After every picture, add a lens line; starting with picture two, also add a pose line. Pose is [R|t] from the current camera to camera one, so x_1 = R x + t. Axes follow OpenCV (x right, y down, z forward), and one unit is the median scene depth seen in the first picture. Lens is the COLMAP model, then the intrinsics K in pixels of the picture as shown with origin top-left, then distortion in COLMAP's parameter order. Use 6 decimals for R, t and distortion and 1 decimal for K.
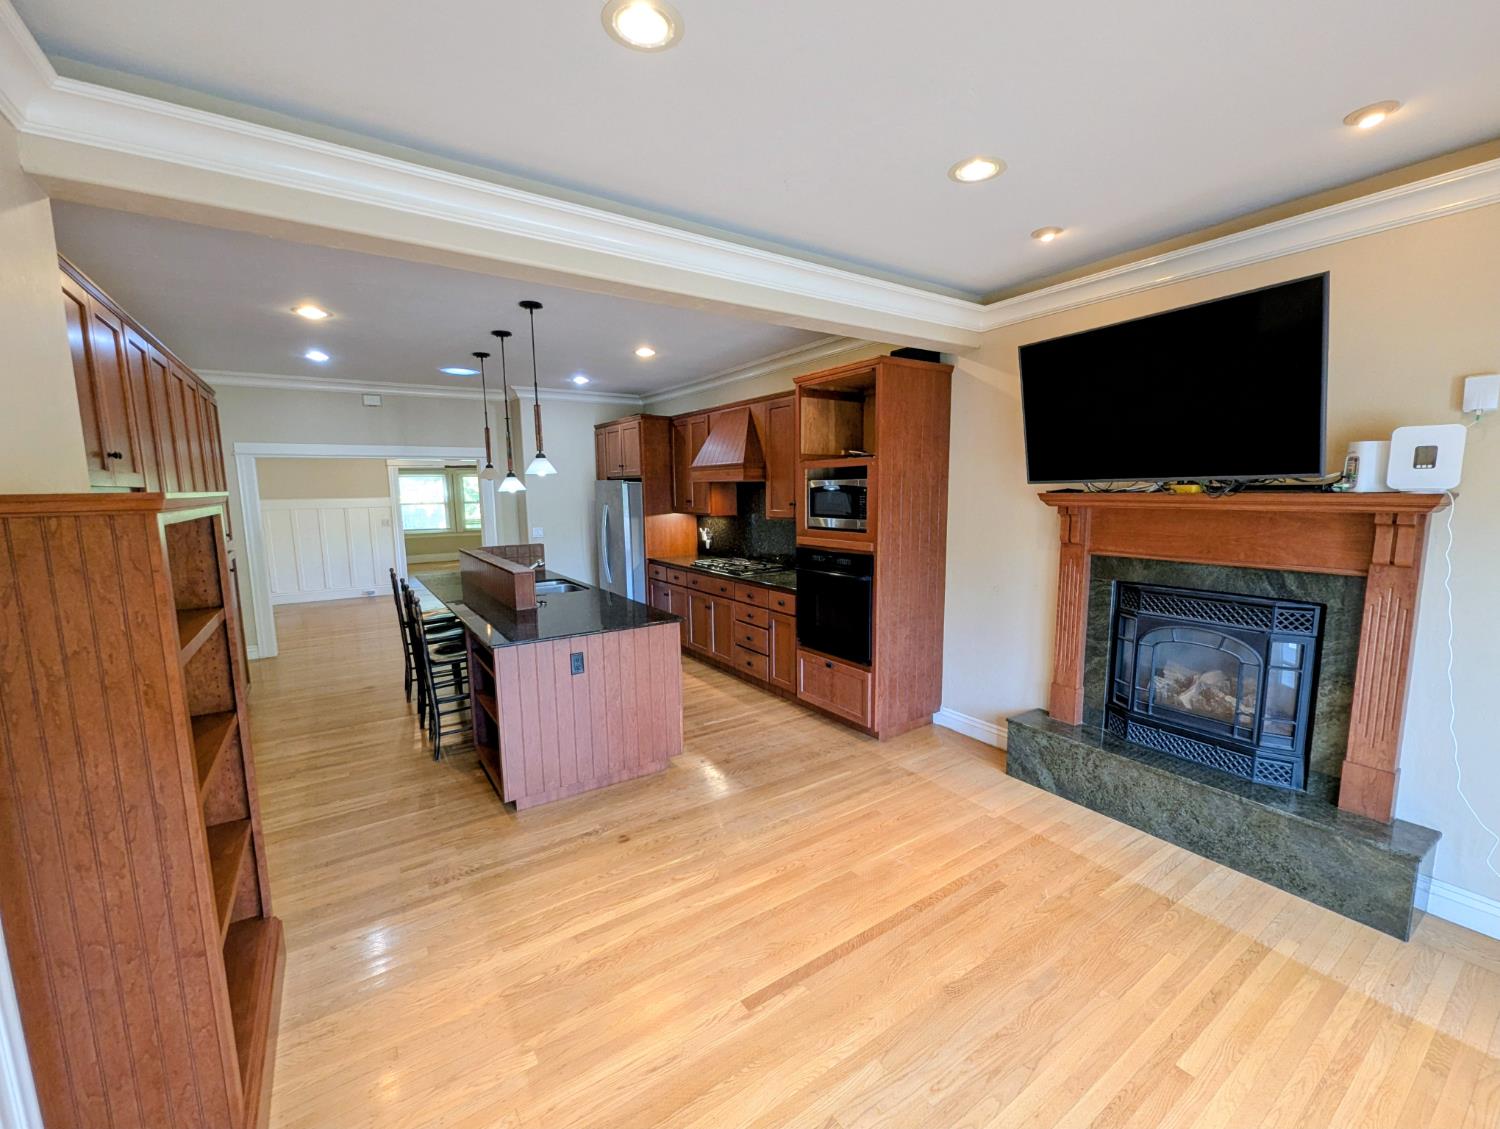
lens RADIAL K [[632.4, 0, 762.6], [0, 632.4, 563.4], [0, 0, 1]] dist [-0.000189, 0.000369]
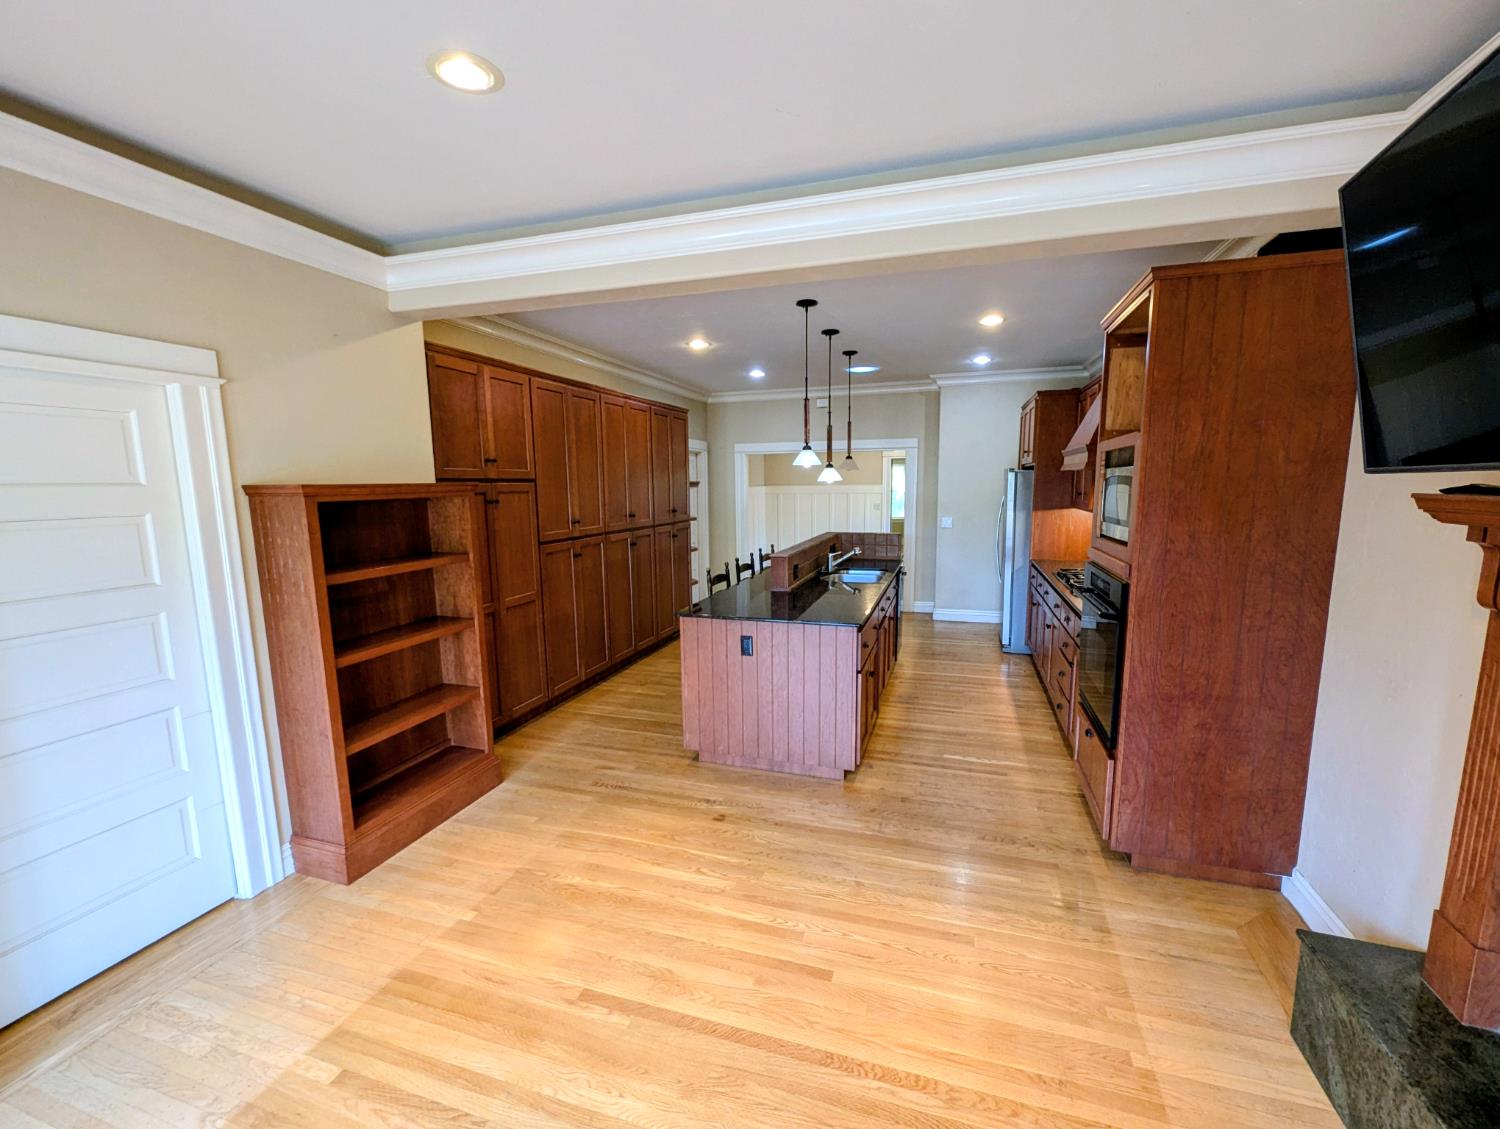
lens RADIAL K [[632.4, 0, 751.0], [0, 632.4, 567.7], [0, 0, 1]] dist [-0.000189, 0.000369]
pose [[0.611177, 0.112910, -0.783399, 0.507371], [-0.092021, 0.993197, 0.071356, -0.045991], [0.786126, 0.028478, 0.617410, 0.336736]]
